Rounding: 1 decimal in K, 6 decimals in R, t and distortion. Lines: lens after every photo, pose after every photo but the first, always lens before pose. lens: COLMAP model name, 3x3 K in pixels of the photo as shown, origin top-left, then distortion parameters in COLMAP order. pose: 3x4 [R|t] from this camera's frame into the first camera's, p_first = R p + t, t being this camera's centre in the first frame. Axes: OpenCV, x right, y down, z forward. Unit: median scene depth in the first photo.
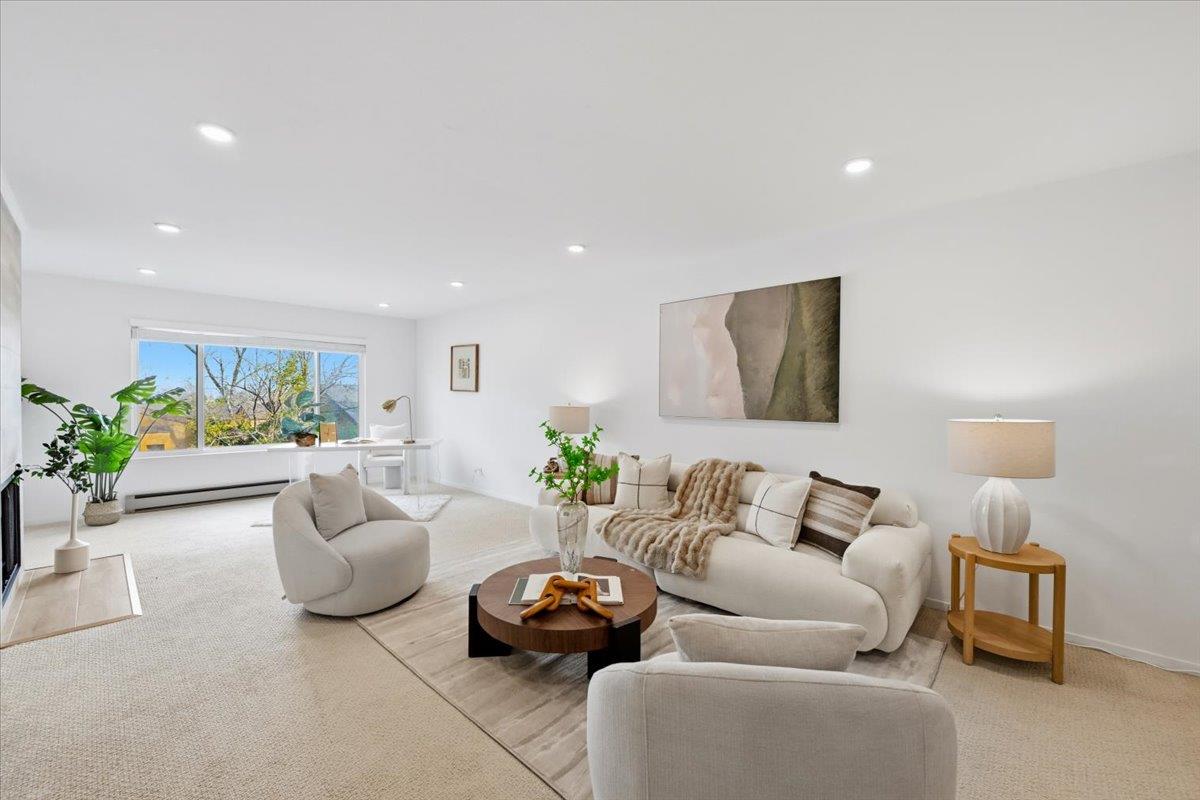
lens RADIAL K [[467.8, 0, 595.1], [0, 467.8, 404.7], [0, 0, 1]] dist [0.001786, 0.000206]
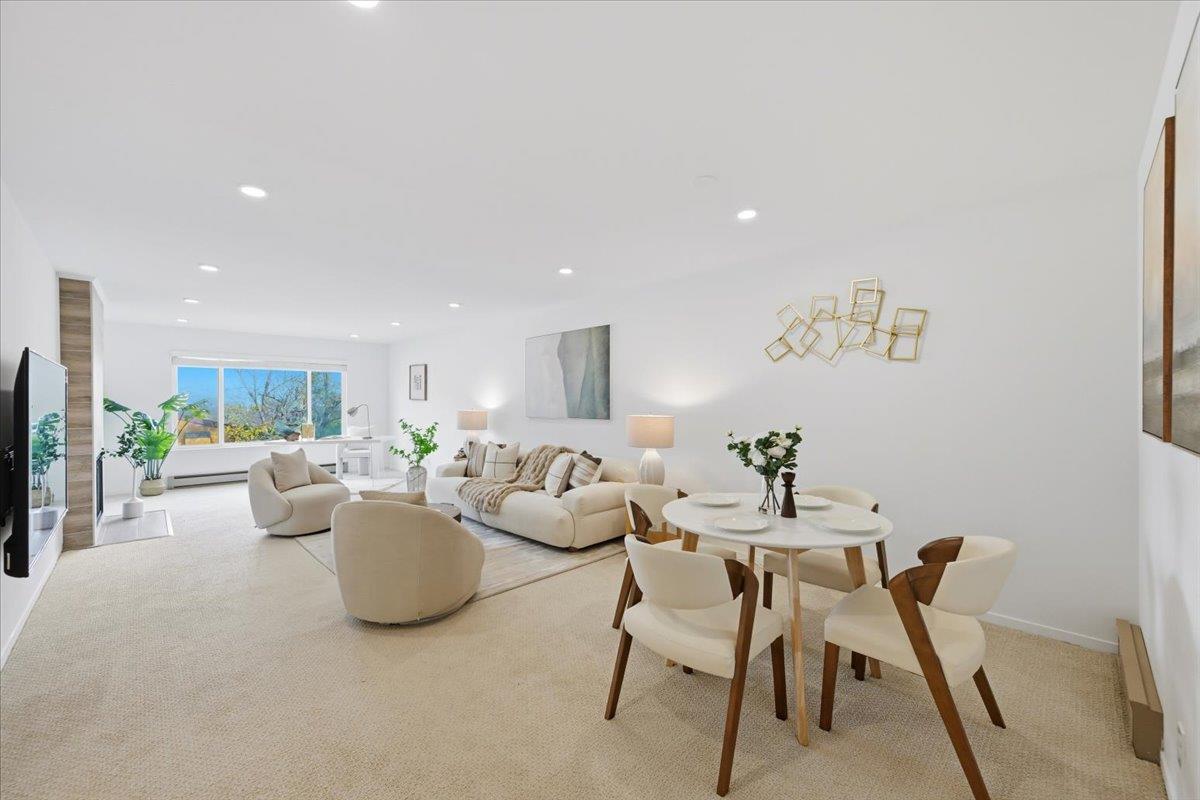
lens RADIAL K [[467.8, 0, 603.7], [0, 467.8, 405.1], [0, 0, 1]] dist [0.001786, 0.000206]
pose [[0.998947, -0.008537, -0.045073, 0.499001], [0.008025, 0.999901, -0.011528, 0.007616], [0.045166, 0.011154, 0.998917, -0.469241]]
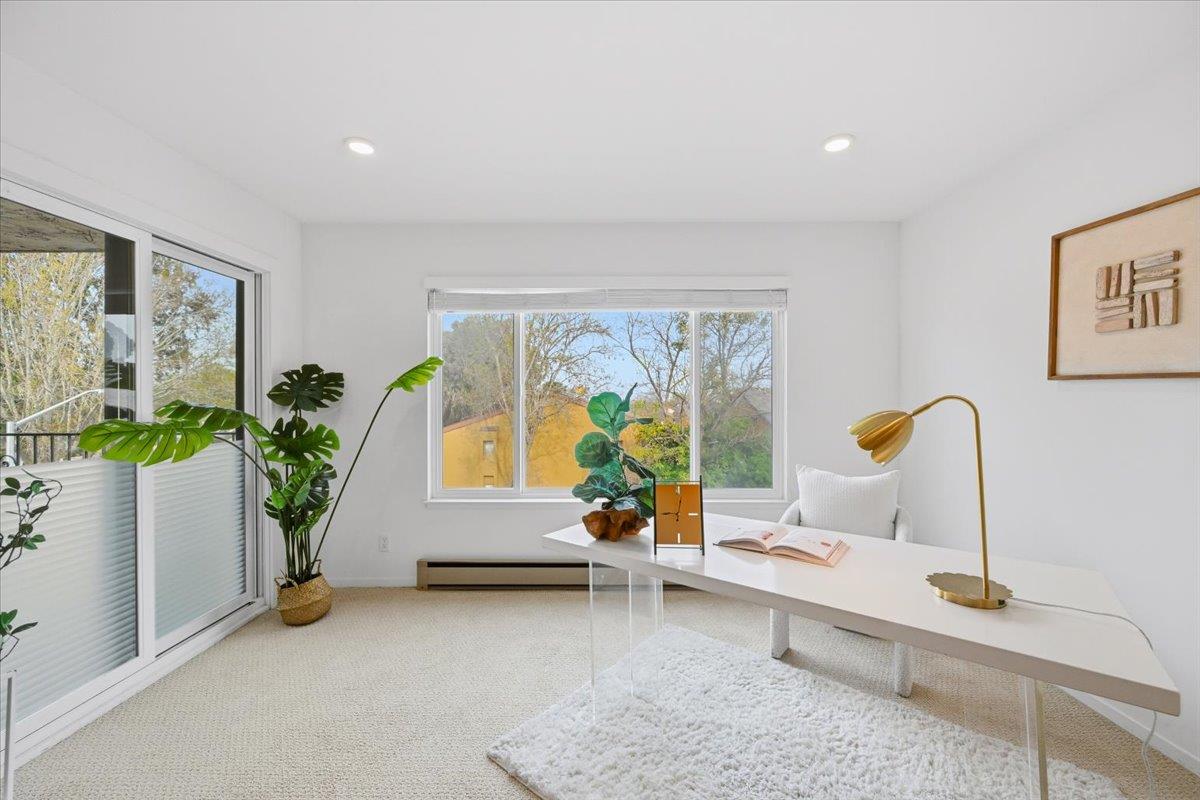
lens RADIAL K [[467.8, 0, 598.3], [0, 467.8, 401.6], [0, 0, 1]] dist [0.001786, 0.000206]
pose [[0.677939, -0.001437, -0.735117, -0.509396], [-0.003877, 0.999977, -0.005531, -0.020841], [0.735108, 0.006600, 0.677918, 1.010776]]
